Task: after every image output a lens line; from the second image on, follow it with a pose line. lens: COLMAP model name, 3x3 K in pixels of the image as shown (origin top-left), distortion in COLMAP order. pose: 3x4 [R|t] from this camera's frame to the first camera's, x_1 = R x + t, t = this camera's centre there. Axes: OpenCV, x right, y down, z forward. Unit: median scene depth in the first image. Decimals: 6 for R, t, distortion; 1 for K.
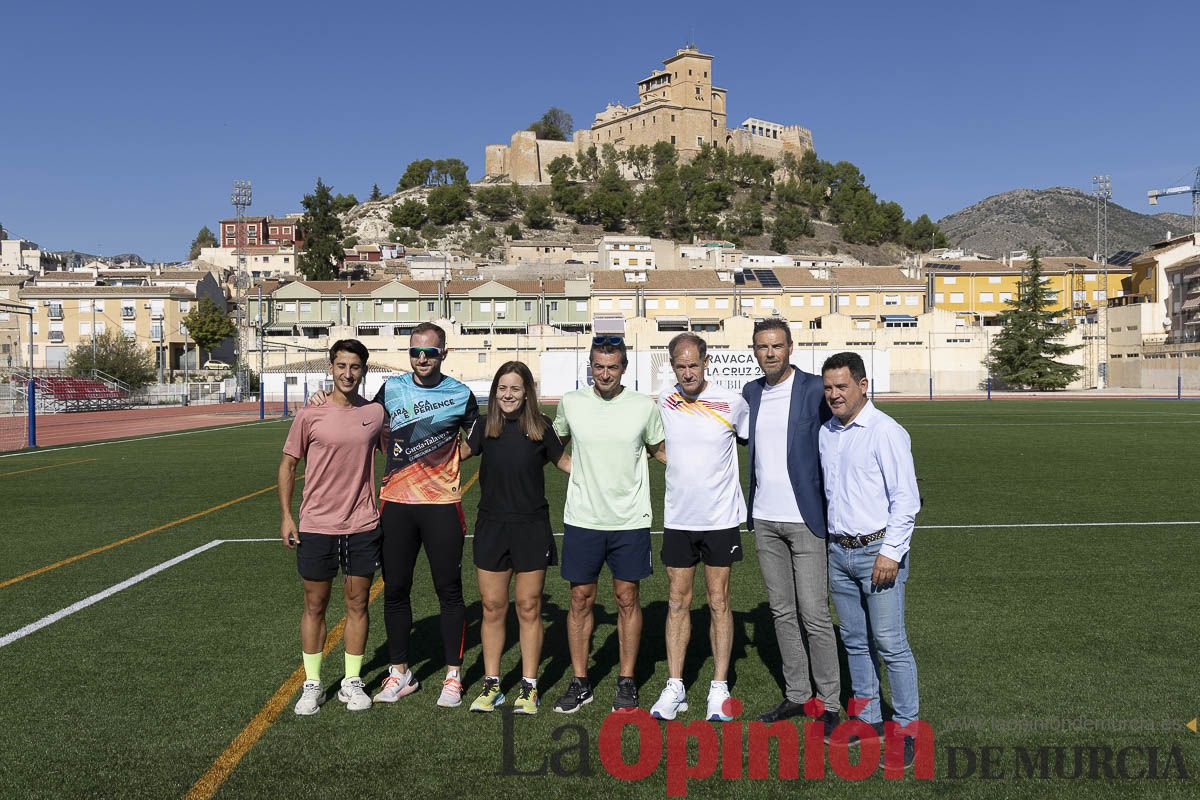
lens RADIAL K [[1137.7, 0, 604.1], [0, 1137.7, 443.8], [0, 0, 1]] dist [0.014003, 0.000000]
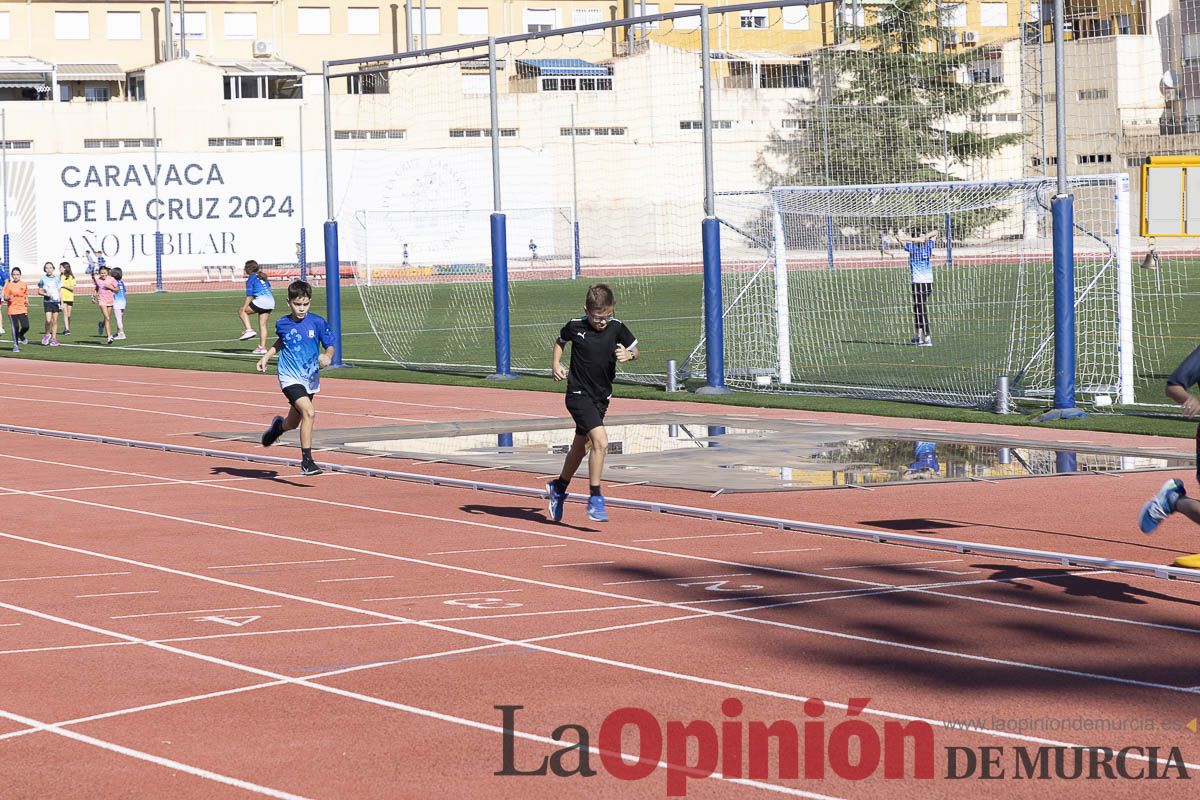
lens RADIAL K [[3533.7, 0, 629.7], [0, 3533.7, 311.7], [0, 0, 1]] dist [0.083228, 0.000000]
pose [[0.901739, -0.026483, 0.431468, -0.235326], [0.043491, 0.998615, -0.029599, 0.009337], [-0.430087, 0.045455, 0.901643, -0.090894]]
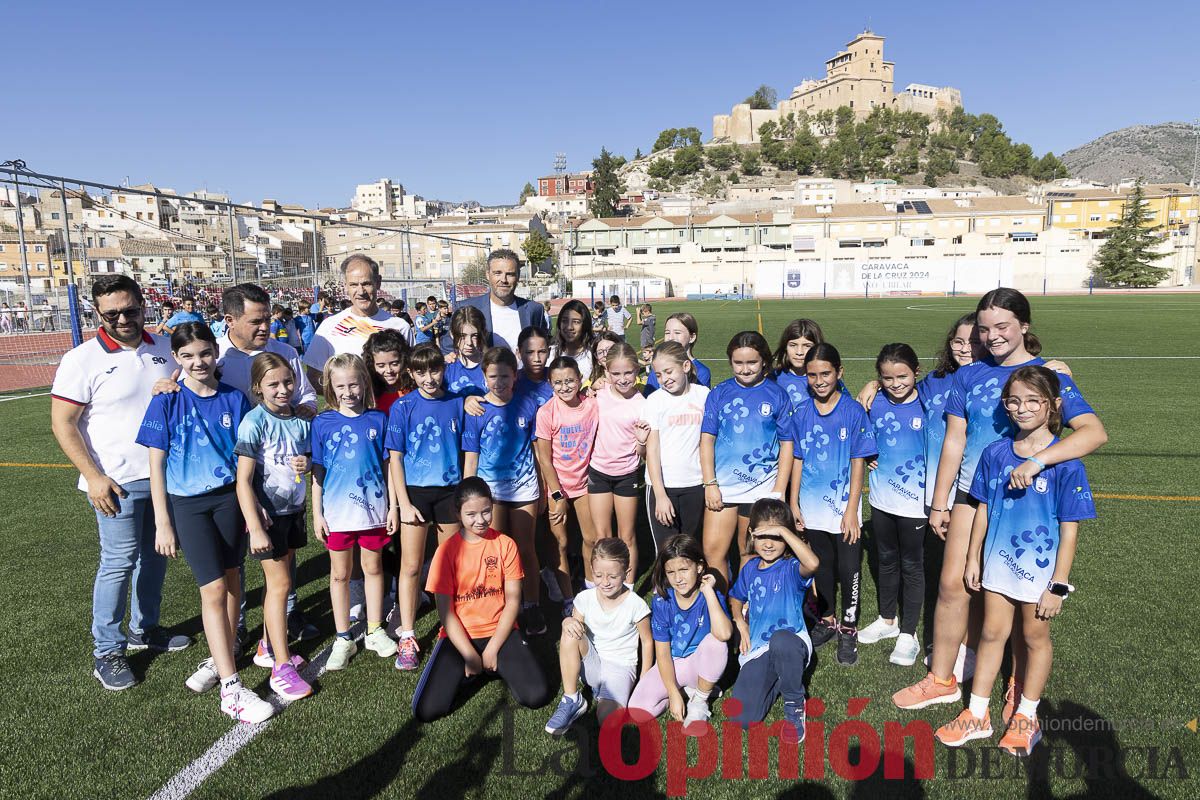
lens RADIAL K [[788.9, 0, 614.7], [0, 788.9, 416.1], [0, 0, 1]] dist [0.009317, -0.000012]
pose [[0.976800, 0.027717, -0.212354, -0.010818], [-0.004127, 0.993842, 0.110733, 0.002505], [0.214116, -0.107288, 0.970898, -0.044681]]
